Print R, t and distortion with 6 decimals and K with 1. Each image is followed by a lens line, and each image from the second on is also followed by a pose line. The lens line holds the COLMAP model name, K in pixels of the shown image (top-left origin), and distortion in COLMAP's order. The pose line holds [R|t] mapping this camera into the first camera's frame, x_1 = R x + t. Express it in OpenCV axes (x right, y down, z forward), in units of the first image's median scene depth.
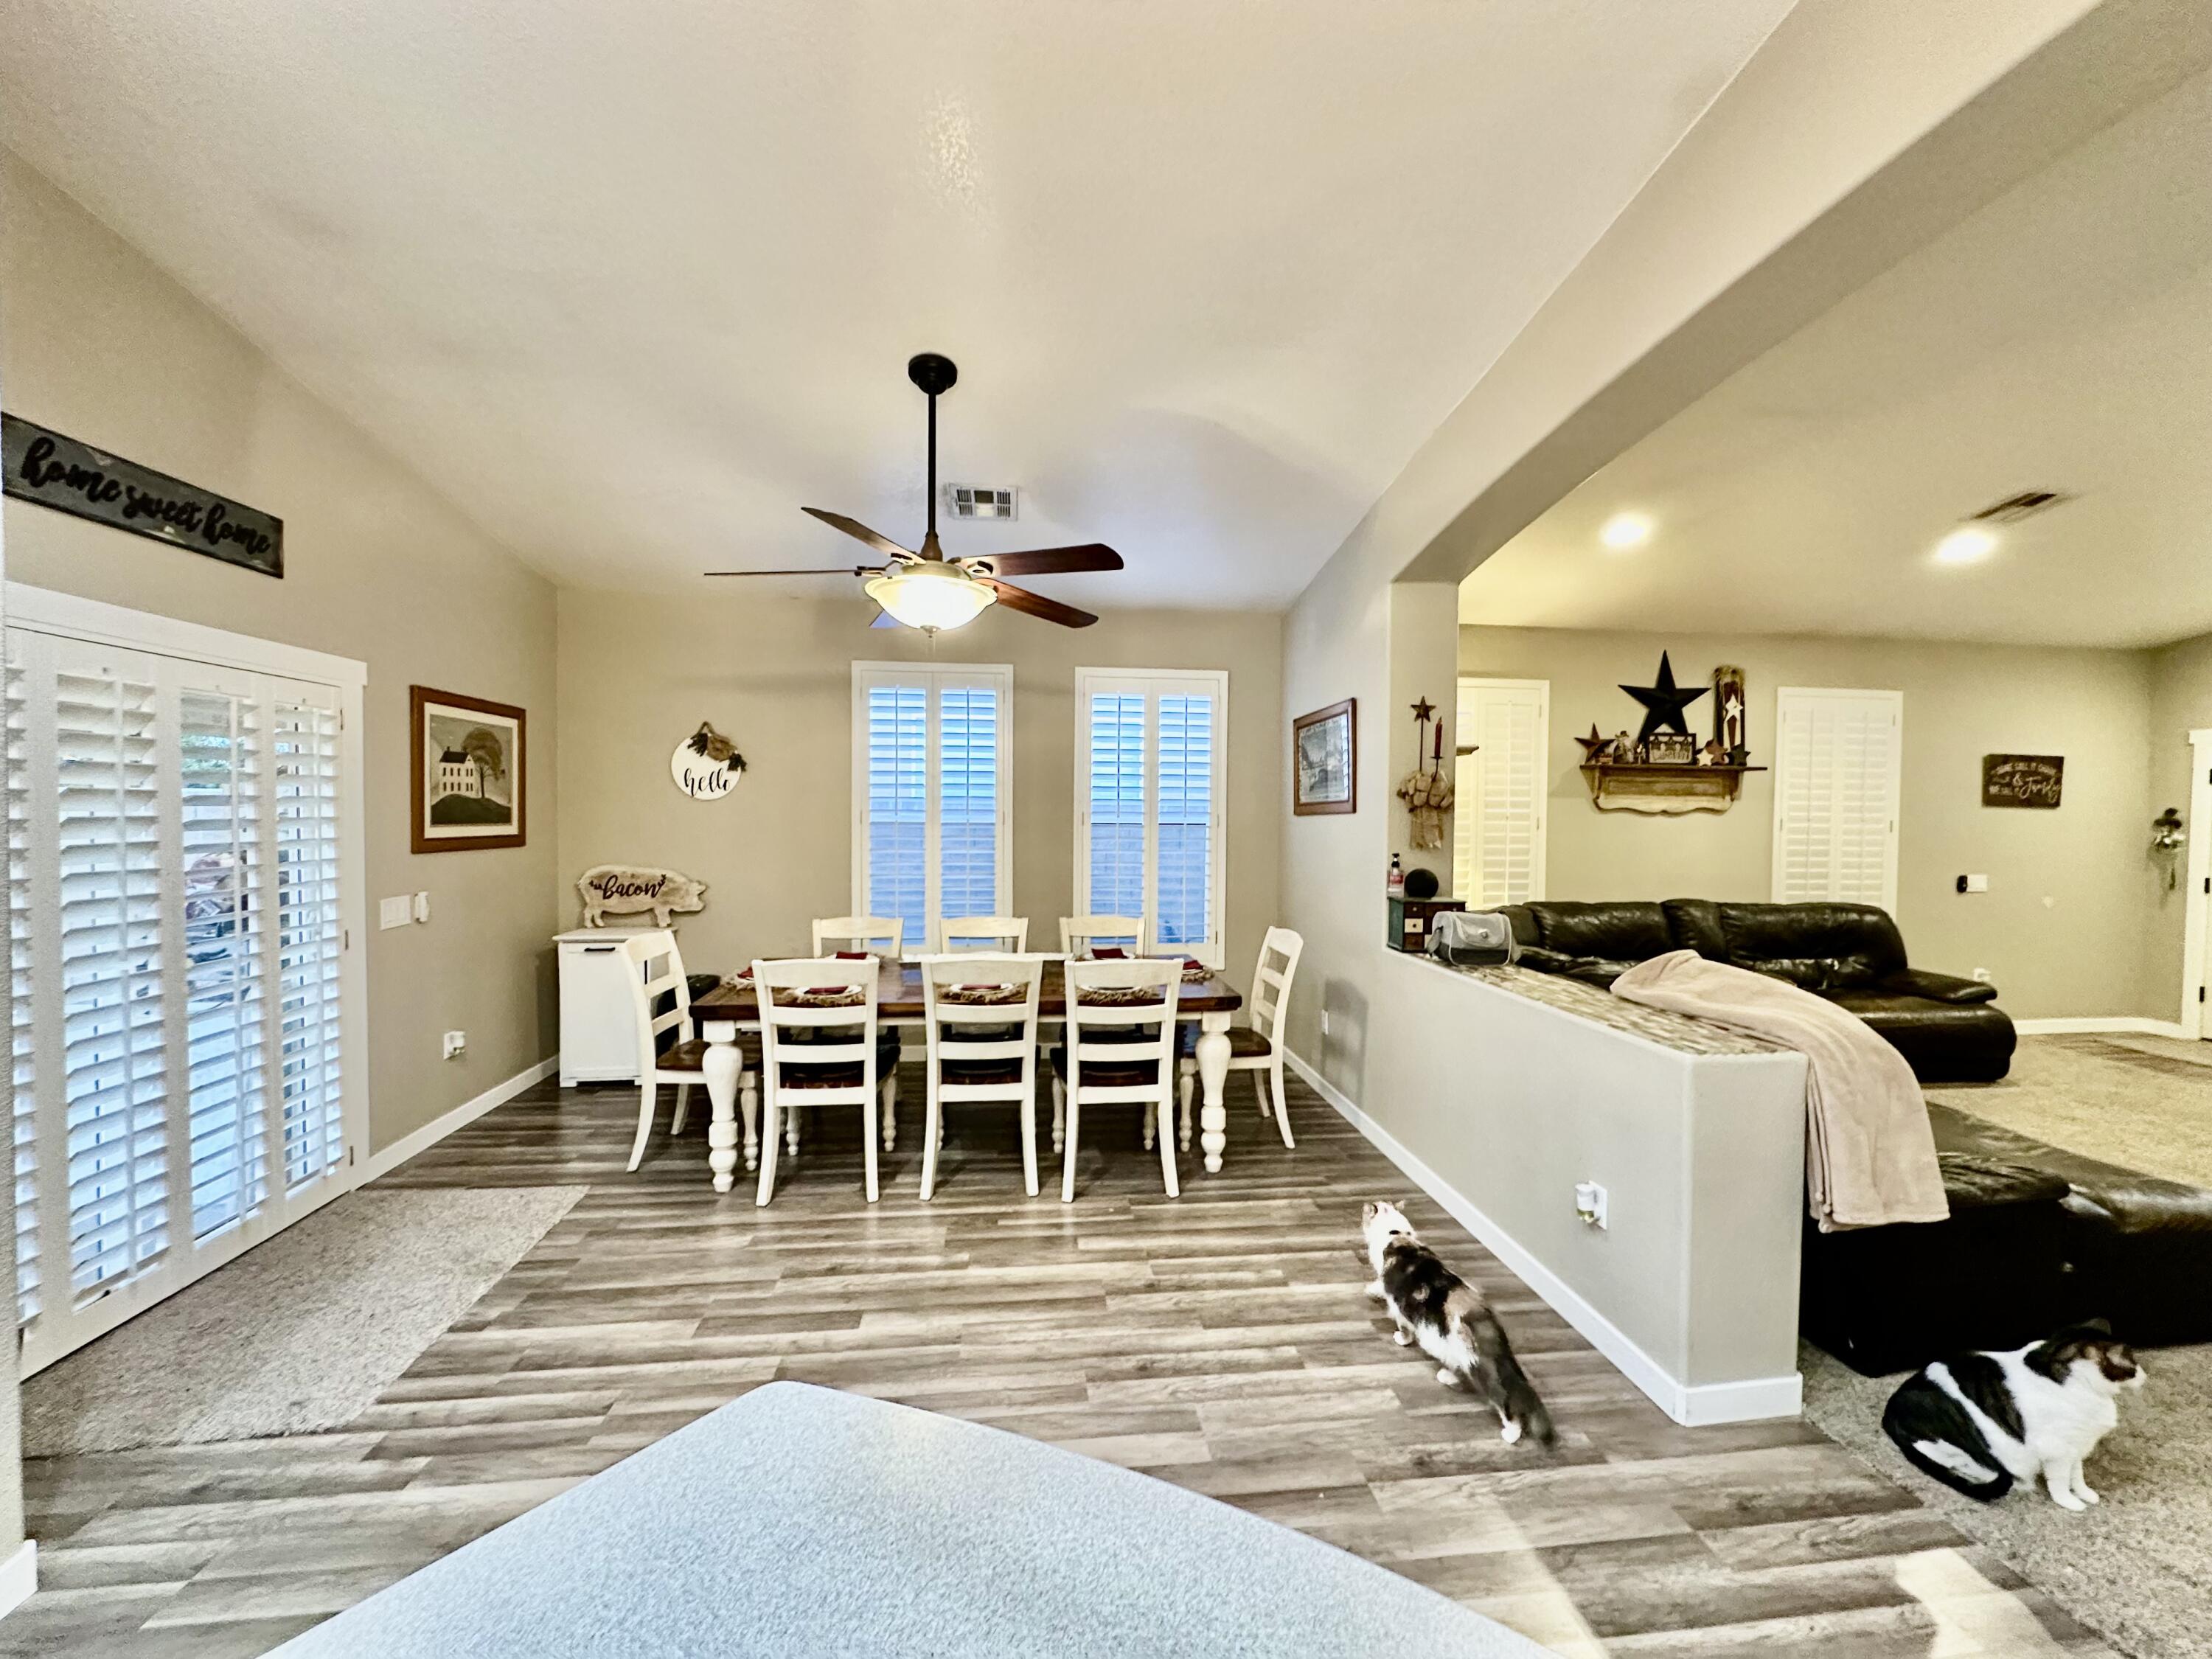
lens RADIAL K [[880.5, 0, 1107.6], [0, 880.5, 829.7], [0, 0, 1]] dist [-0.004494, 0.000686]
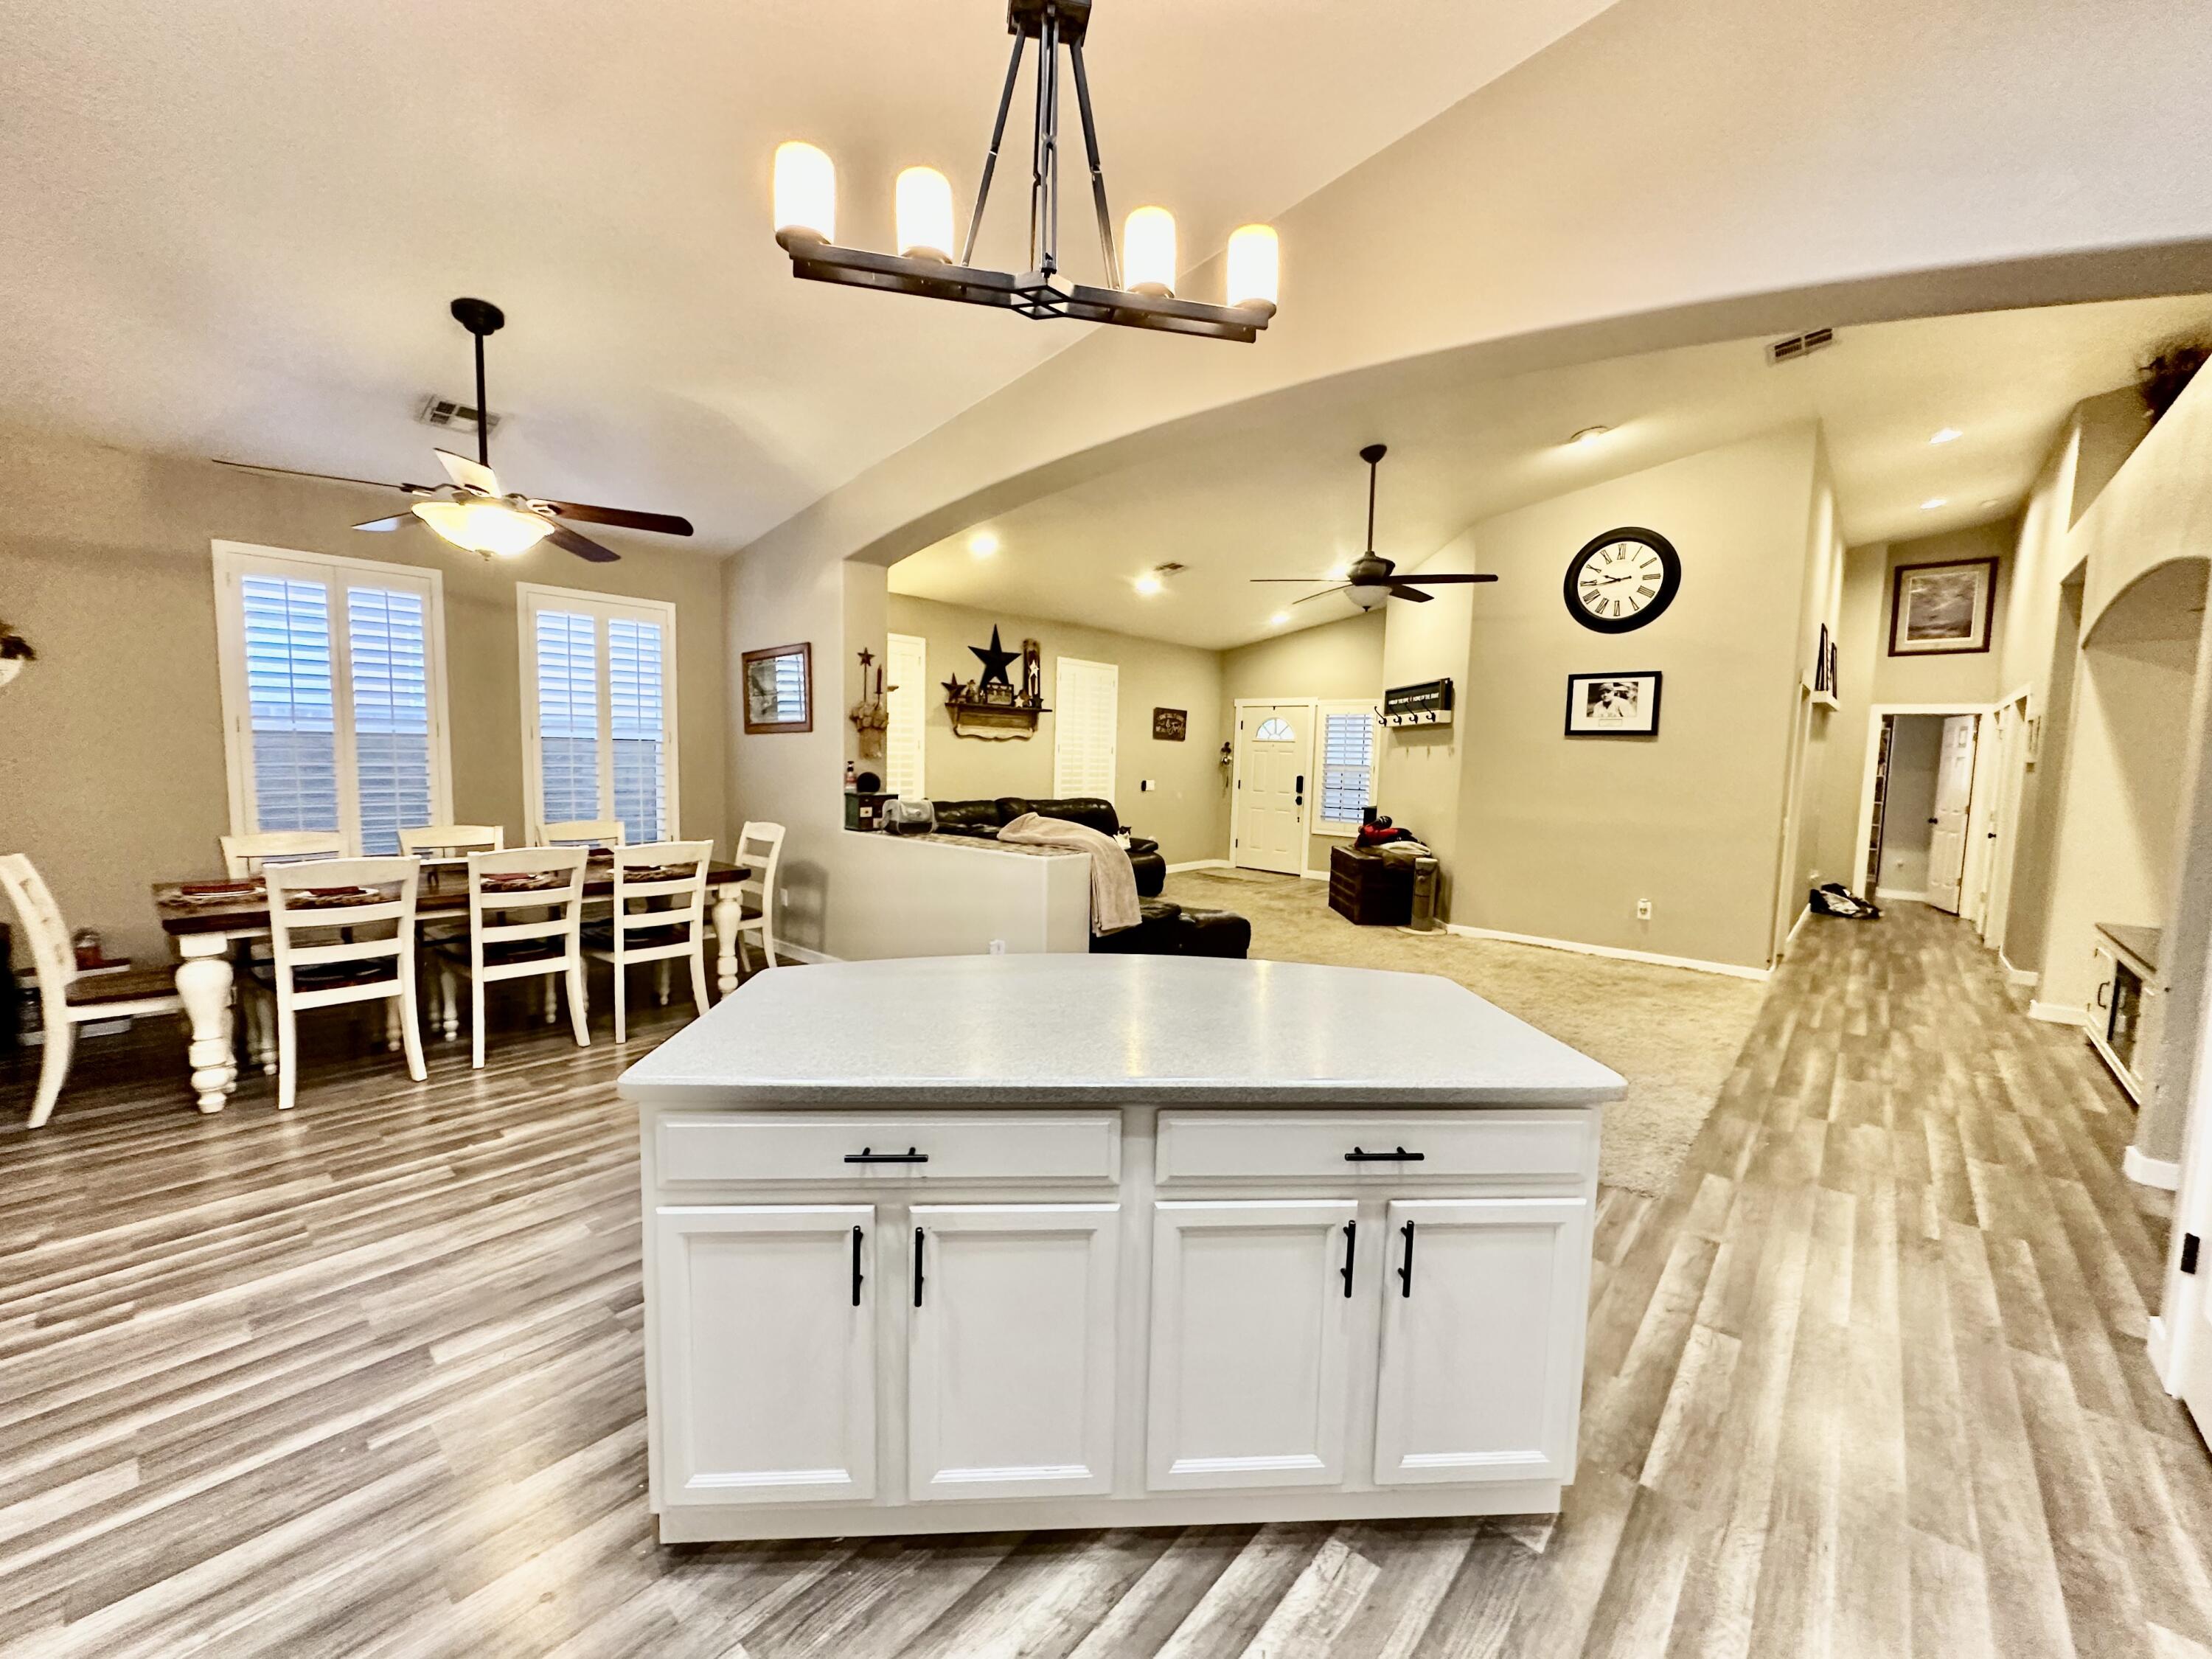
lens RADIAL K [[880.5, 0, 1105.4], [0, 880.5, 829.7], [0, 0, 1]] dist [-0.004494, 0.000686]
pose [[0.744023, -0.048944, 0.666359, -0.281478], [-0.003077, 0.997052, 0.076668, 0.025602], [-0.668147, -0.059093, 0.741679, -0.277871]]
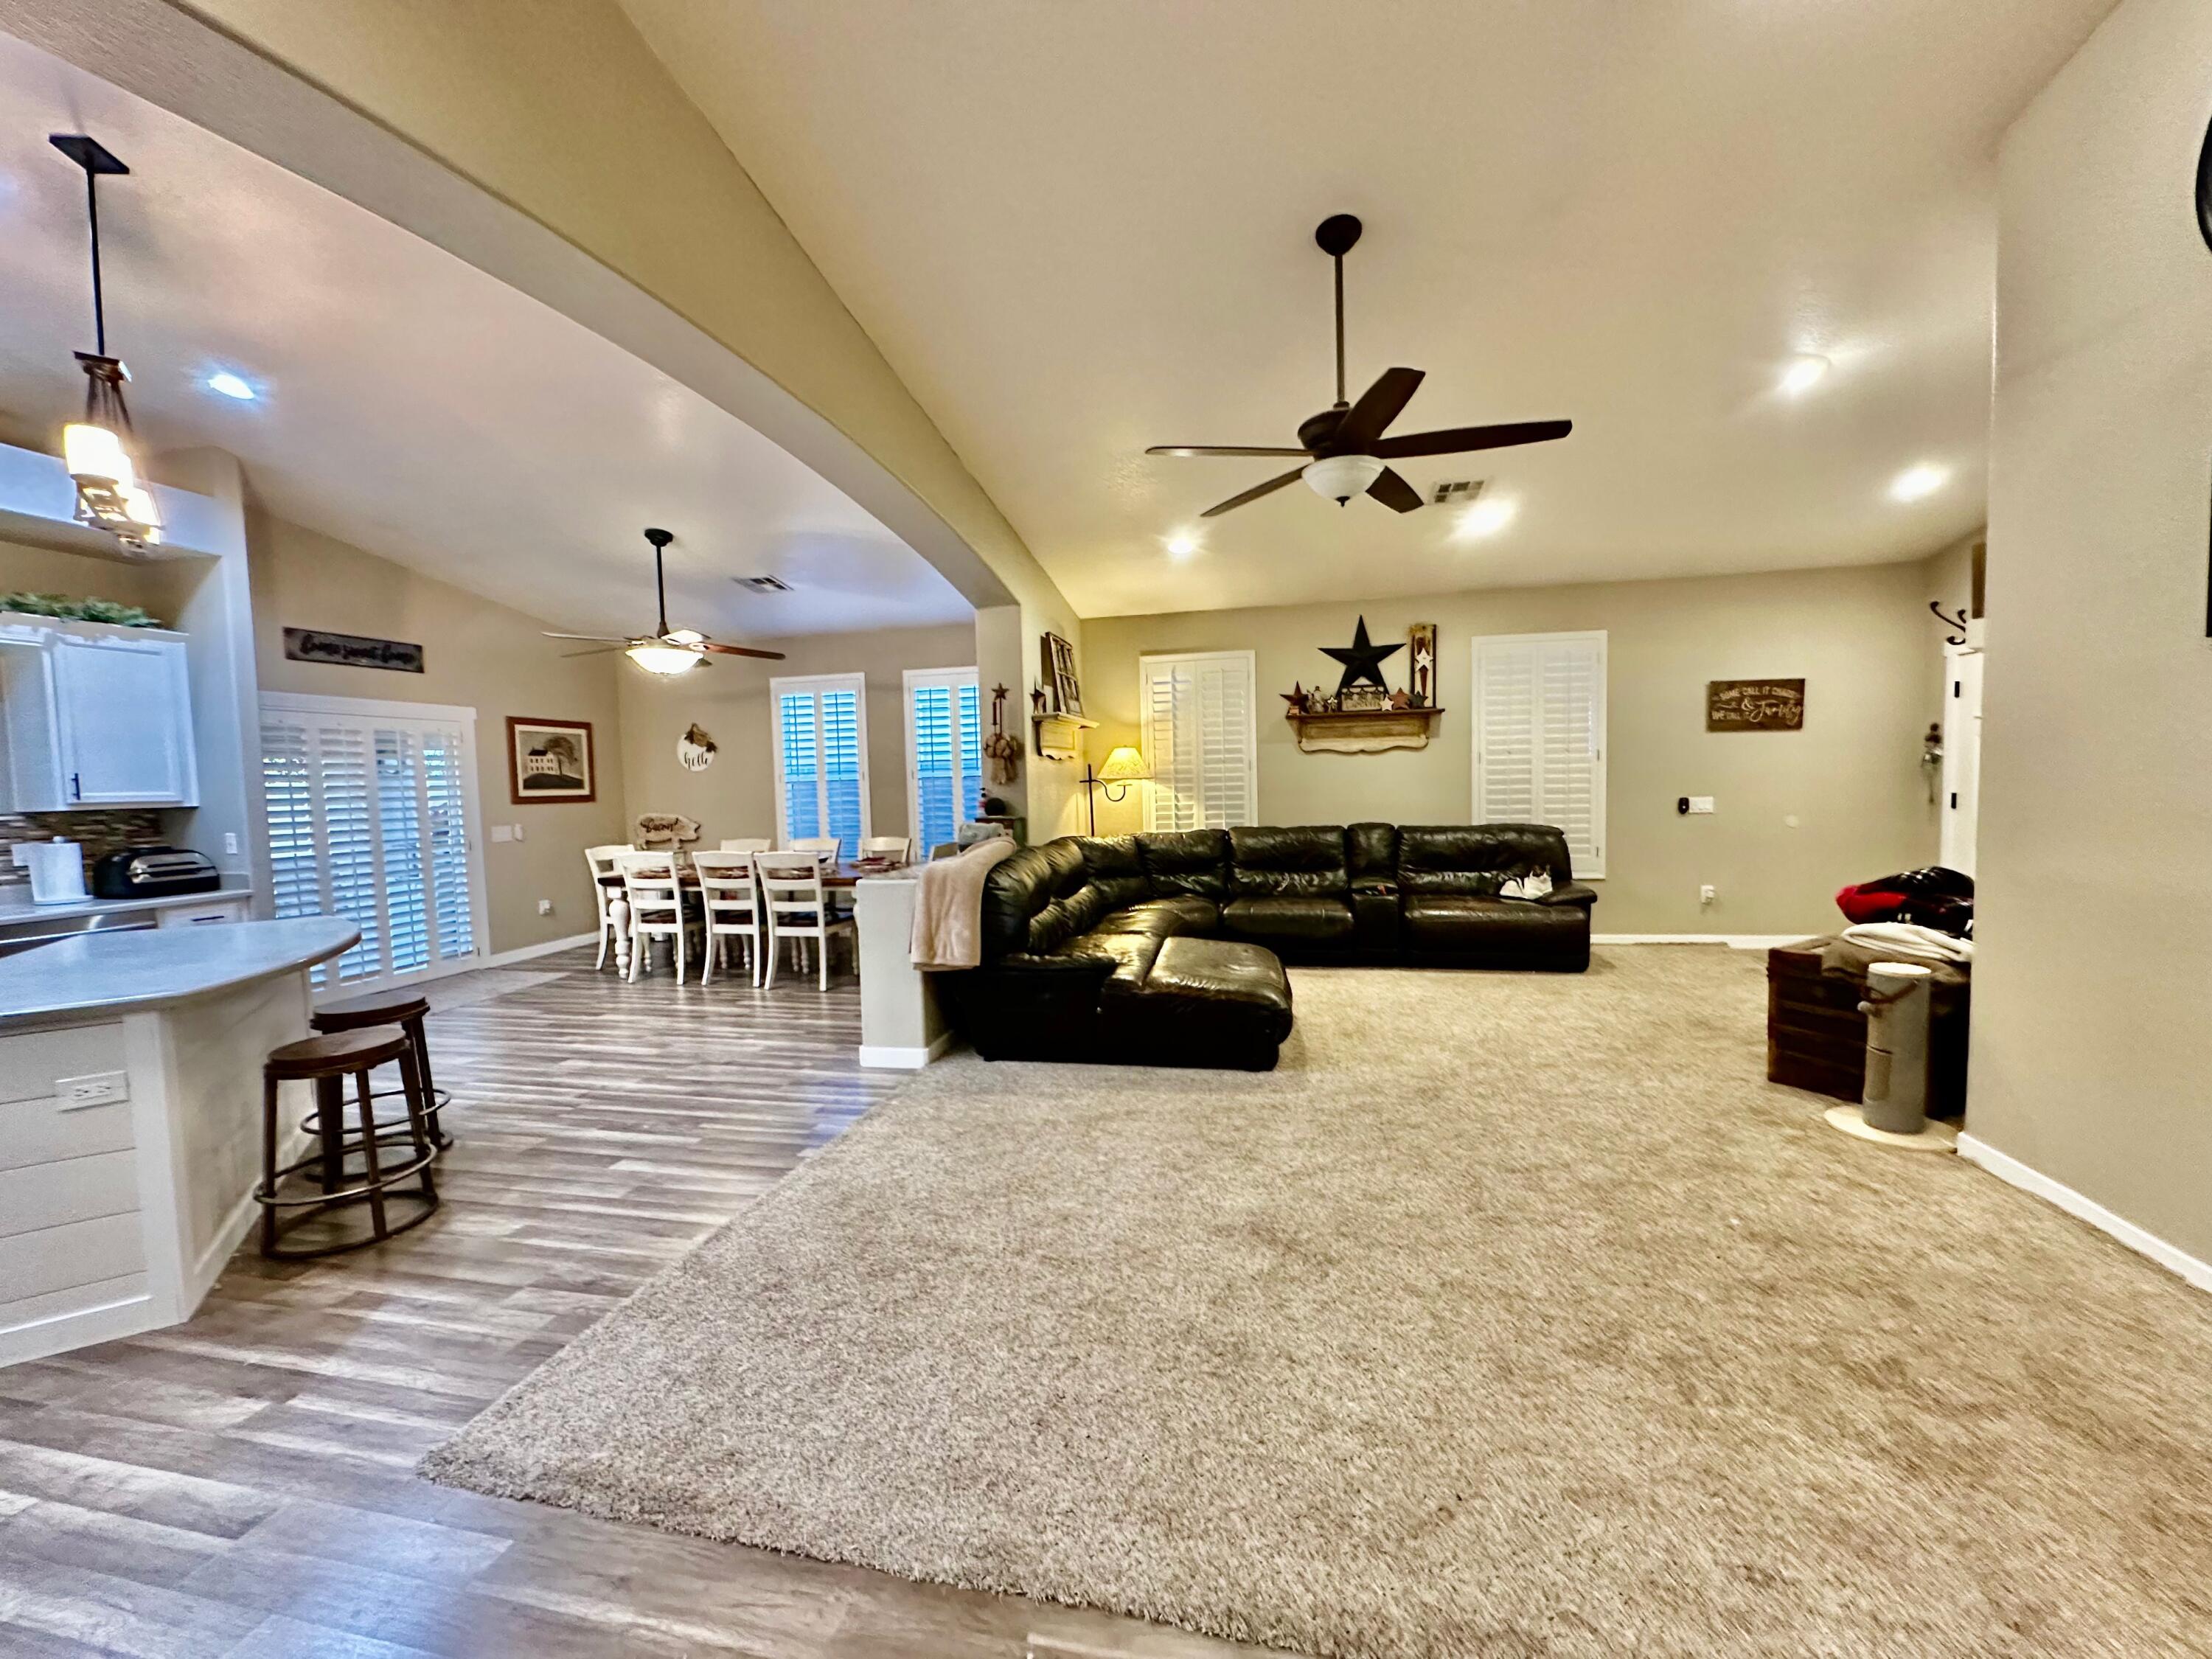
lens RADIAL K [[880.5, 0, 1103.6], [0, 880.5, 831.2], [0, 0, 1]] dist [-0.004494, 0.000686]
pose [[0.942857, -0.015851, -0.332821, 0.969778], [0.028687, 0.999021, 0.033690, 0.053191], [0.331961, -0.041312, 0.942388, -0.350141]]
